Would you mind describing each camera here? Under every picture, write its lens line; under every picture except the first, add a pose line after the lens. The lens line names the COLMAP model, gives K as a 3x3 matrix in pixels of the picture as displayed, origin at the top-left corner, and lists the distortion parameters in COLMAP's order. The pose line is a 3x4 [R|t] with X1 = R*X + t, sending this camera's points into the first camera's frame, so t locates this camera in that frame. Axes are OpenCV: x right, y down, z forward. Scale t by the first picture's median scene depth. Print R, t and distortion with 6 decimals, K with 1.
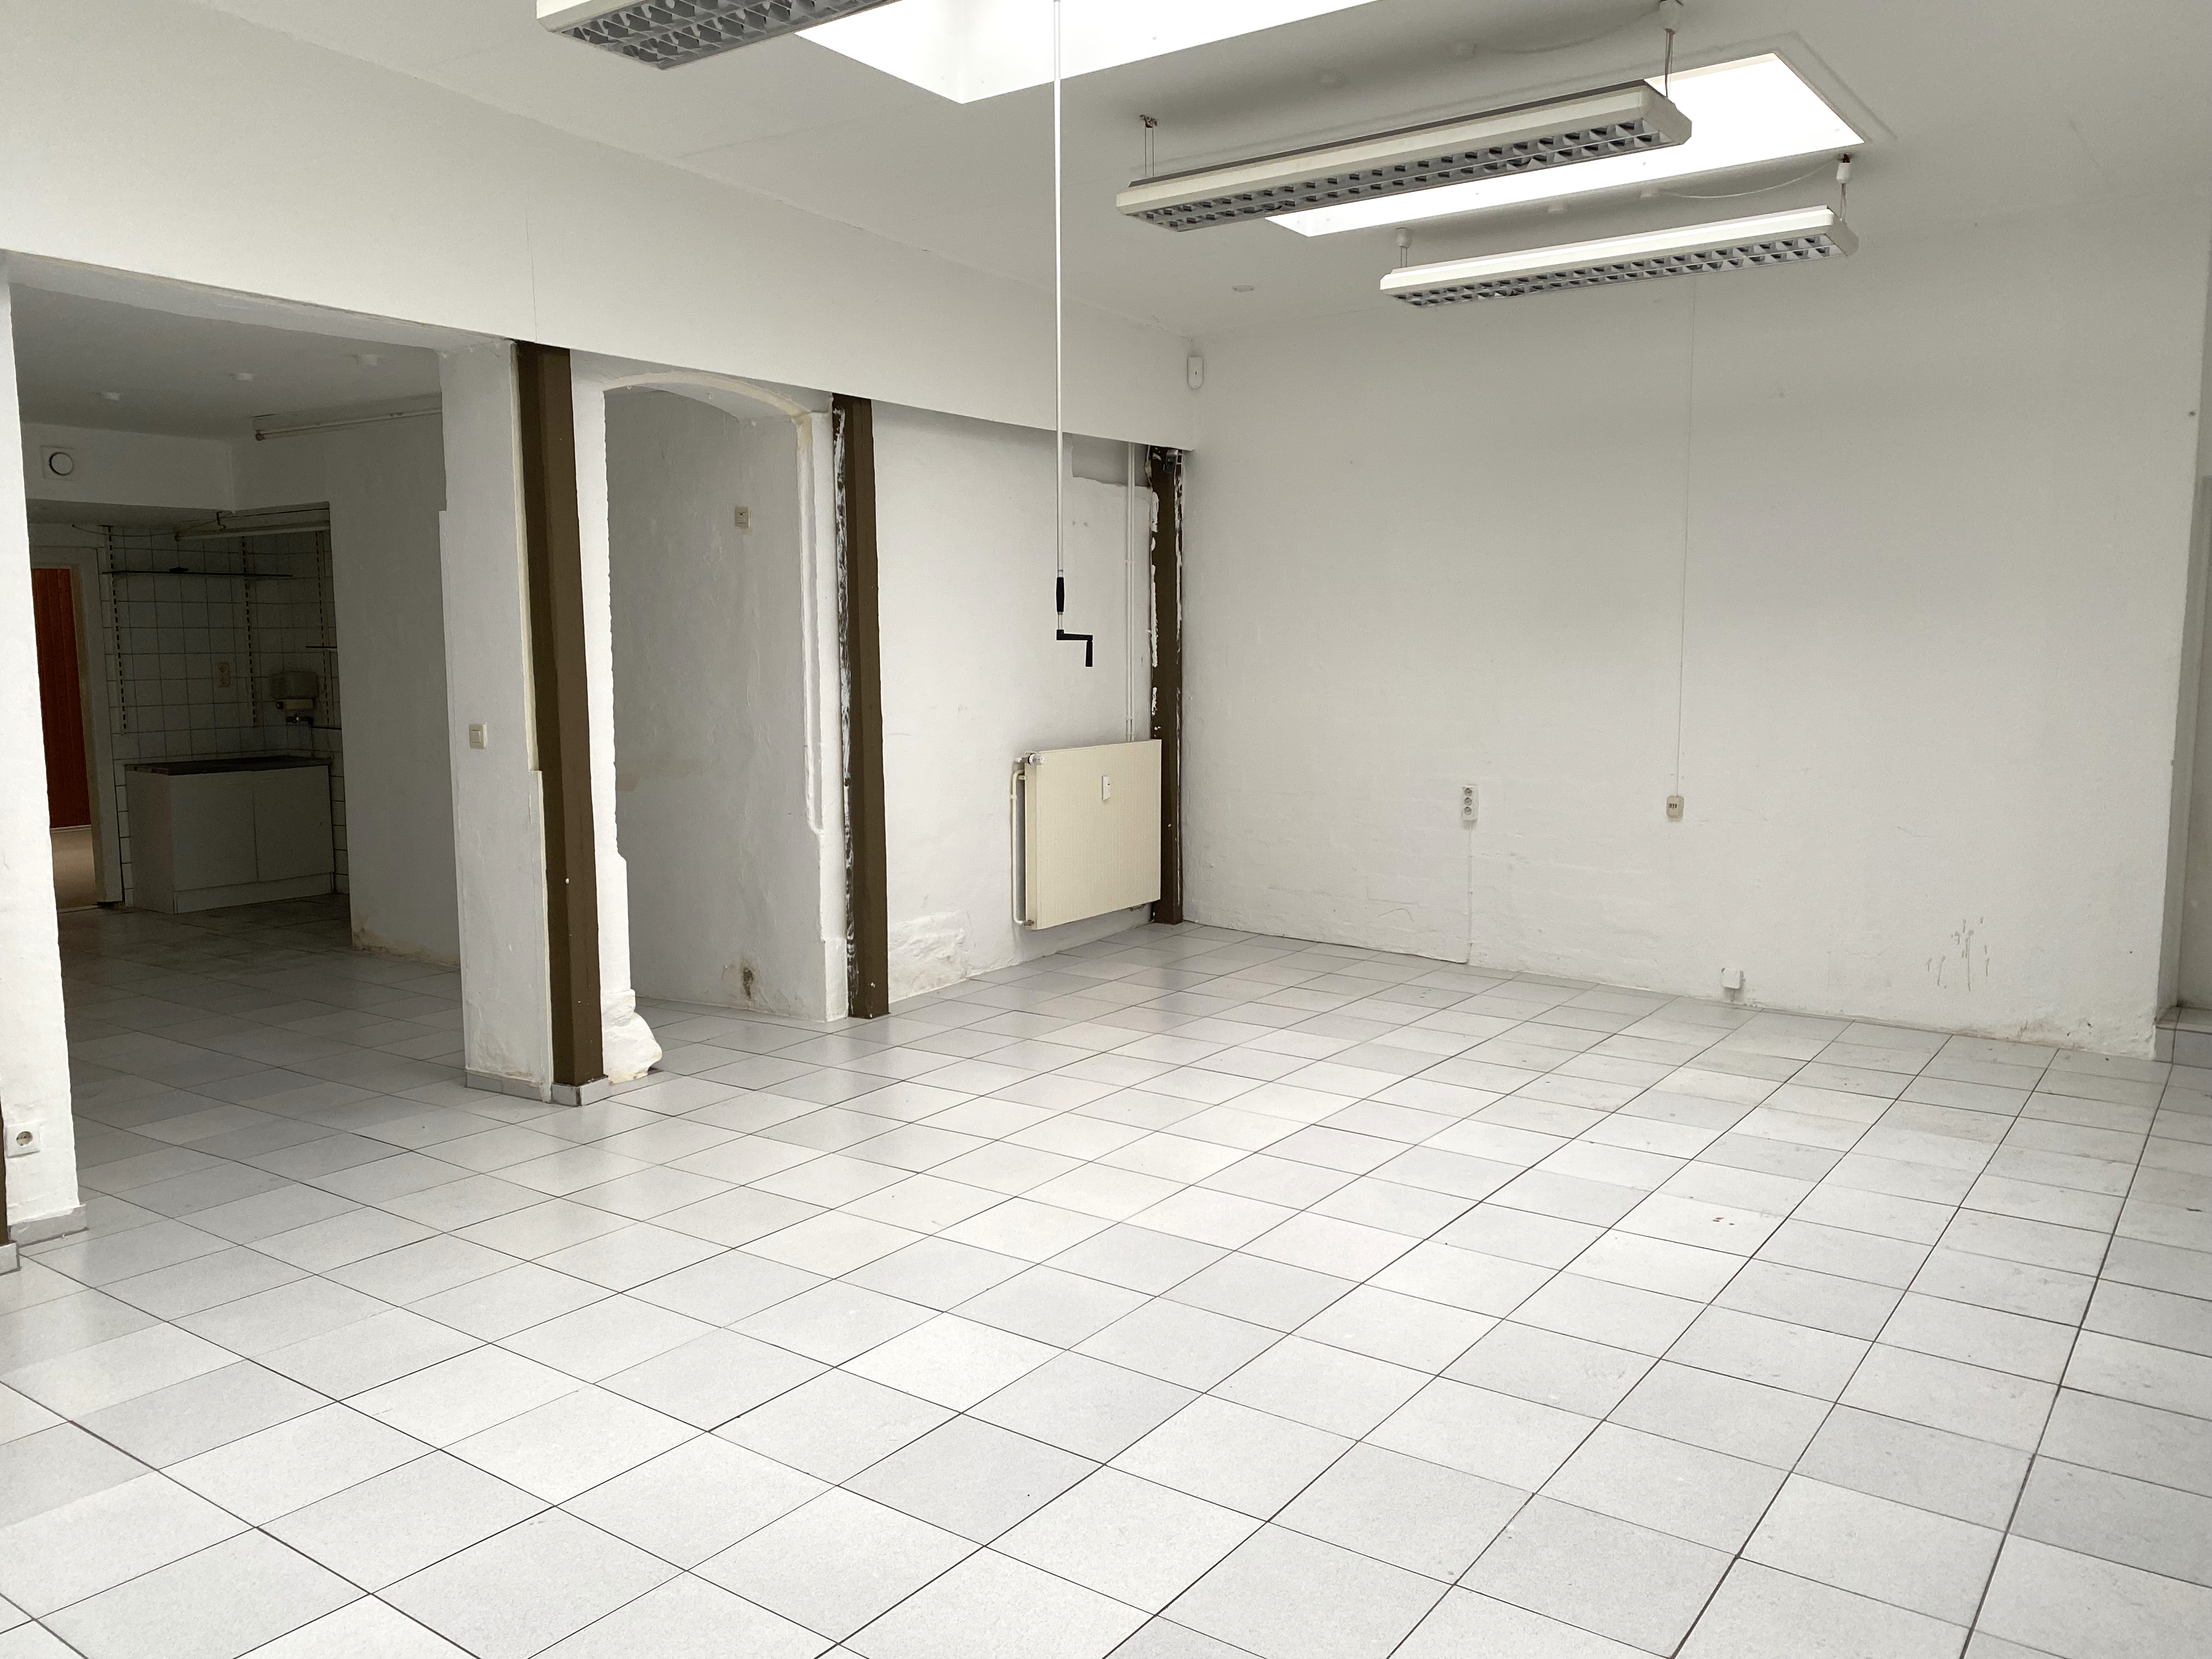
lens RADIAL K [[1686.5, 0, 1106.0], [0, 1686.5, 829.5], [0, 0, 1]] dist [-0.011823, -0.001764]
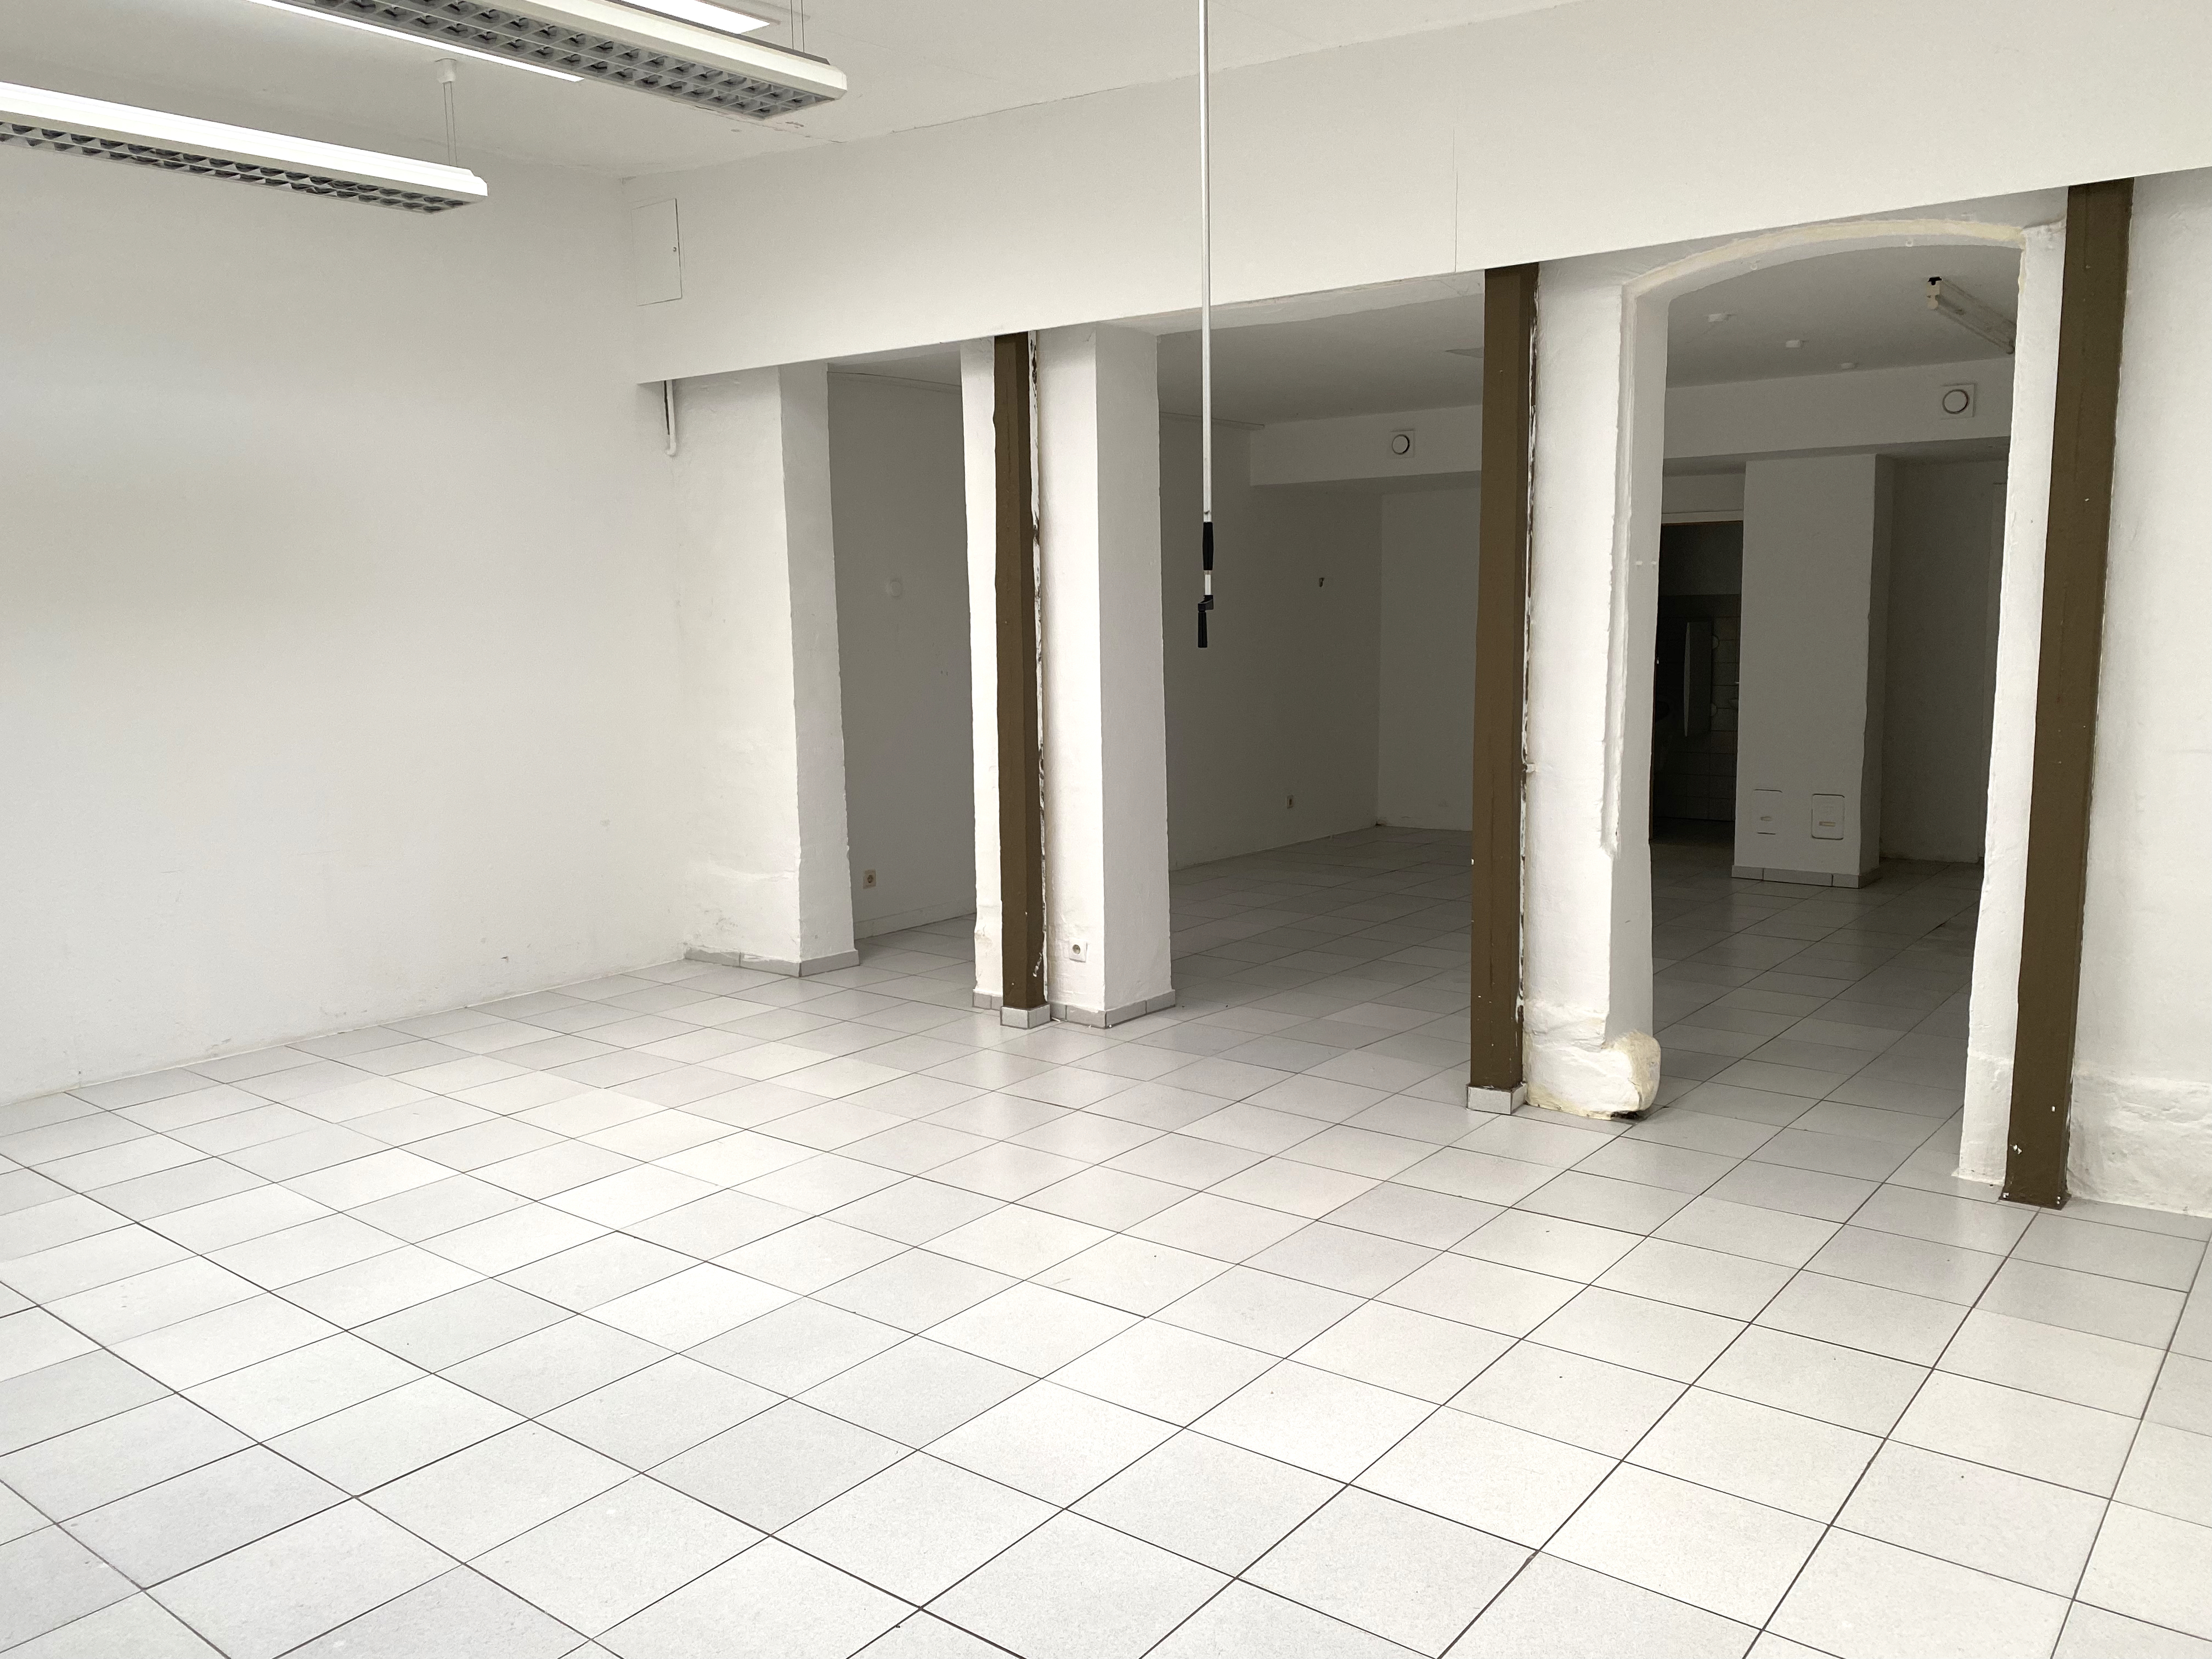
lens RADIAL K [[1686.5, 0, 1106.0], [0, 1686.5, 829.5], [0, 0, 1]] dist [-0.011823, -0.001764]
pose [[-0.044414, 0.144587, -0.988495, 0.722451], [-0.101978, 0.983646, 0.148460, -0.124325], [0.993795, 0.107398, -0.028943, 1.029101]]
